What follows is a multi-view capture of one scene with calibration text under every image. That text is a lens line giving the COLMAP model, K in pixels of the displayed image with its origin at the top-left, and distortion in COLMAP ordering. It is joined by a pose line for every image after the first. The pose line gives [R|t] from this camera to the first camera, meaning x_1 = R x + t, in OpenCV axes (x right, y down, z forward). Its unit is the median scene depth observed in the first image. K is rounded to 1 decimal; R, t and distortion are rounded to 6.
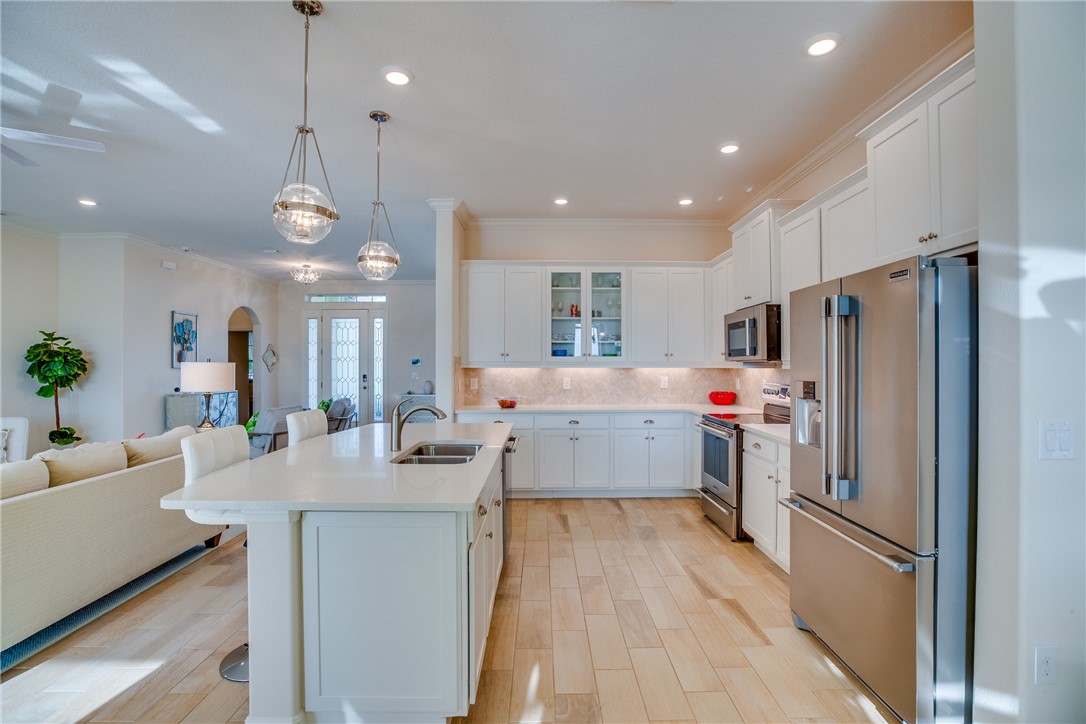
lens RADIAL K [[499.3, 0, 543.9], [0, 499.3, 360.8], [0, 0, 1]] dist [-0.041746, 0.012247]
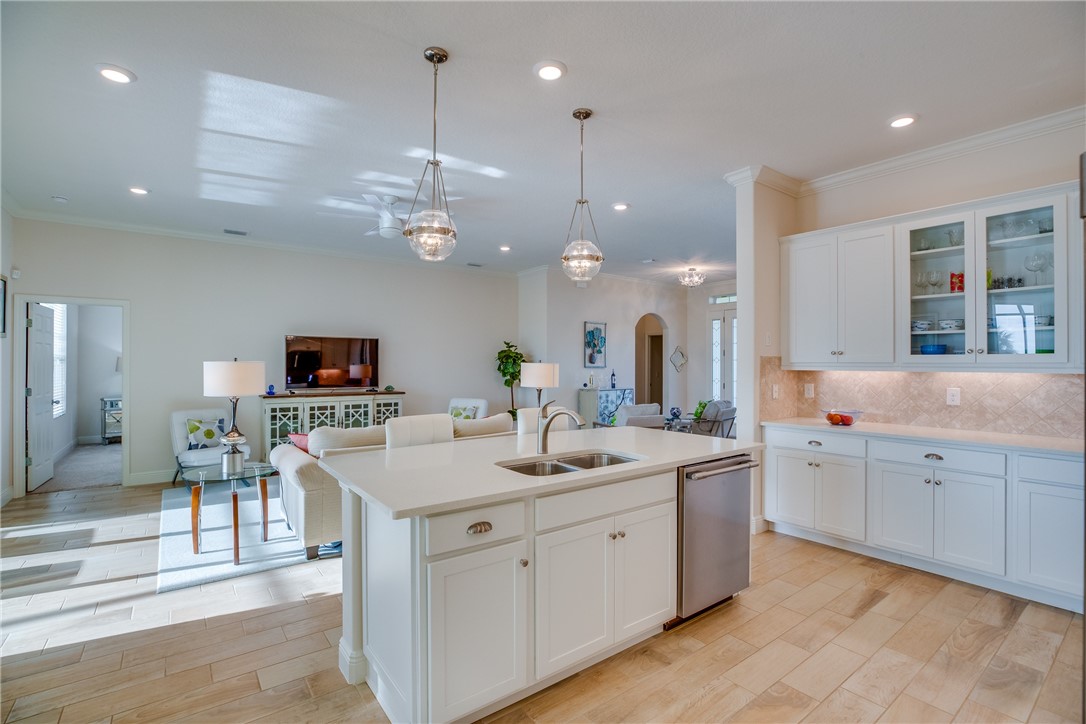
lens RADIAL K [[499.3, 0, 544.8], [0, 499.3, 360.6], [0, 0, 1]] dist [-0.041746, 0.012247]
pose [[0.596431, -0.002410, -0.802661, 0.237004], [0.000403, 0.999996, -0.002704, 0.000464], [0.802664, 0.001290, 0.596430, 0.198520]]
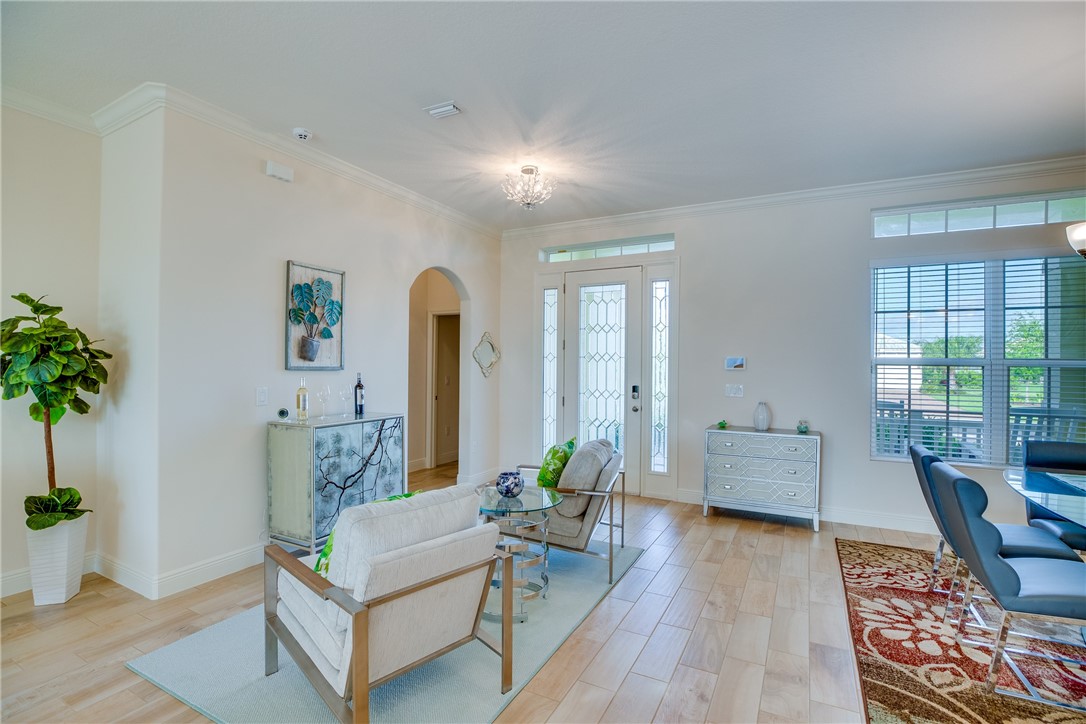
lens RADIAL K [[499.3, 0, 546.0], [0, 499.3, 362.0], [0, 0, 1]] dist [-0.041746, 0.012247]
pose [[0.881223, 0.007565, -0.472641, -0.323508], [-0.008559, 0.999963, 0.000047, 0.004527], [0.472624, 0.004004, 0.881255, 0.808386]]
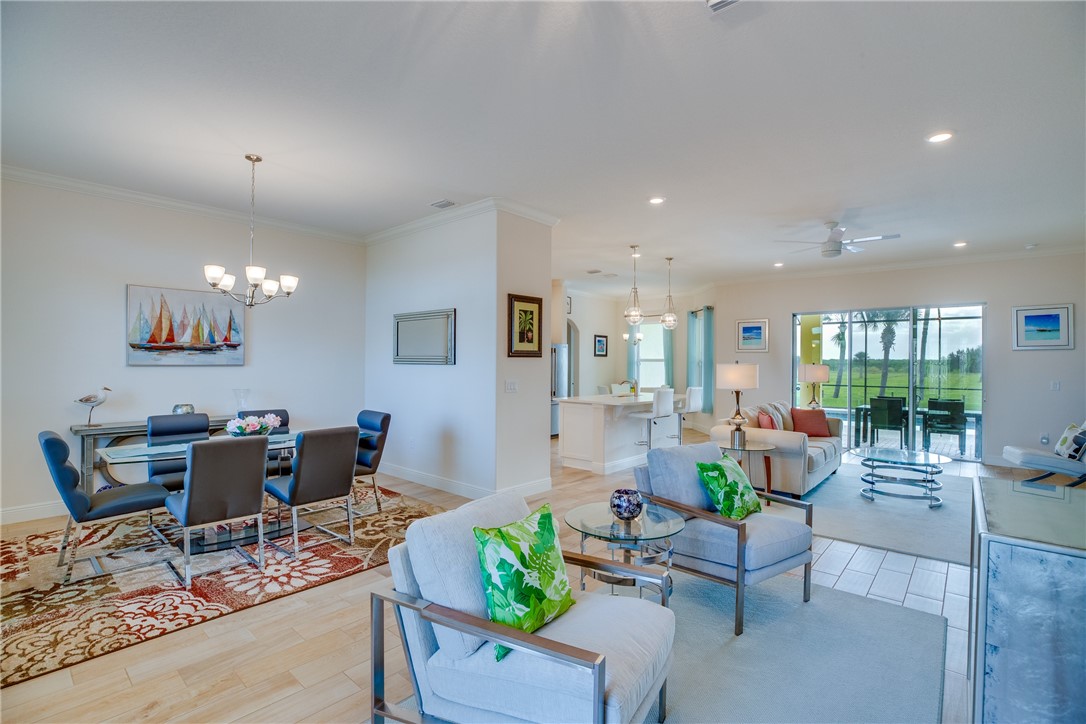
lens RADIAL K [[499.3, 0, 542.0], [0, 499.3, 359.7], [0, 0, 1]] dist [-0.041746, 0.012247]
pose [[-0.742914, 0.000867, 0.669386, -0.829699], [-0.010342, 0.999865, -0.012774, 0.009625], [-0.669307, -0.016413, -0.742805, 1.611153]]
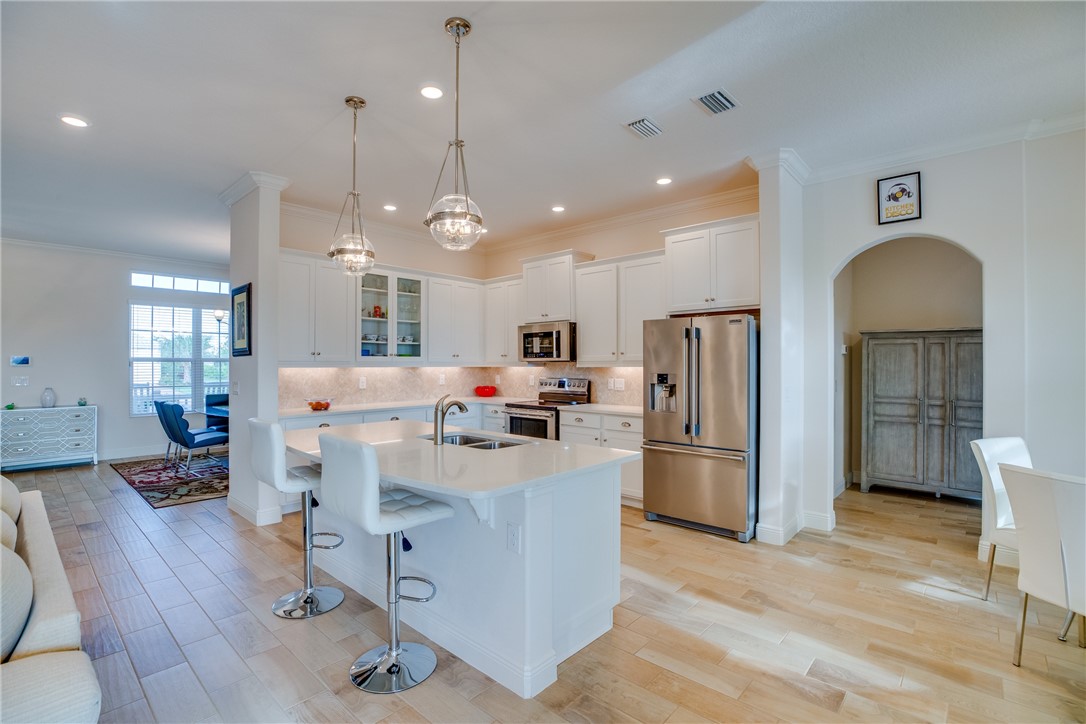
lens RADIAL K [[499.3, 0, 543.8], [0, 499.3, 362.7], [0, 0, 1]] dist [-0.041746, 0.012247]
pose [[0.677092, 0.001424, 0.735897, -0.445010], [-0.004594, 0.999987, 0.002291, 0.000488], [-0.735884, -0.004932, 0.677089, 0.051790]]
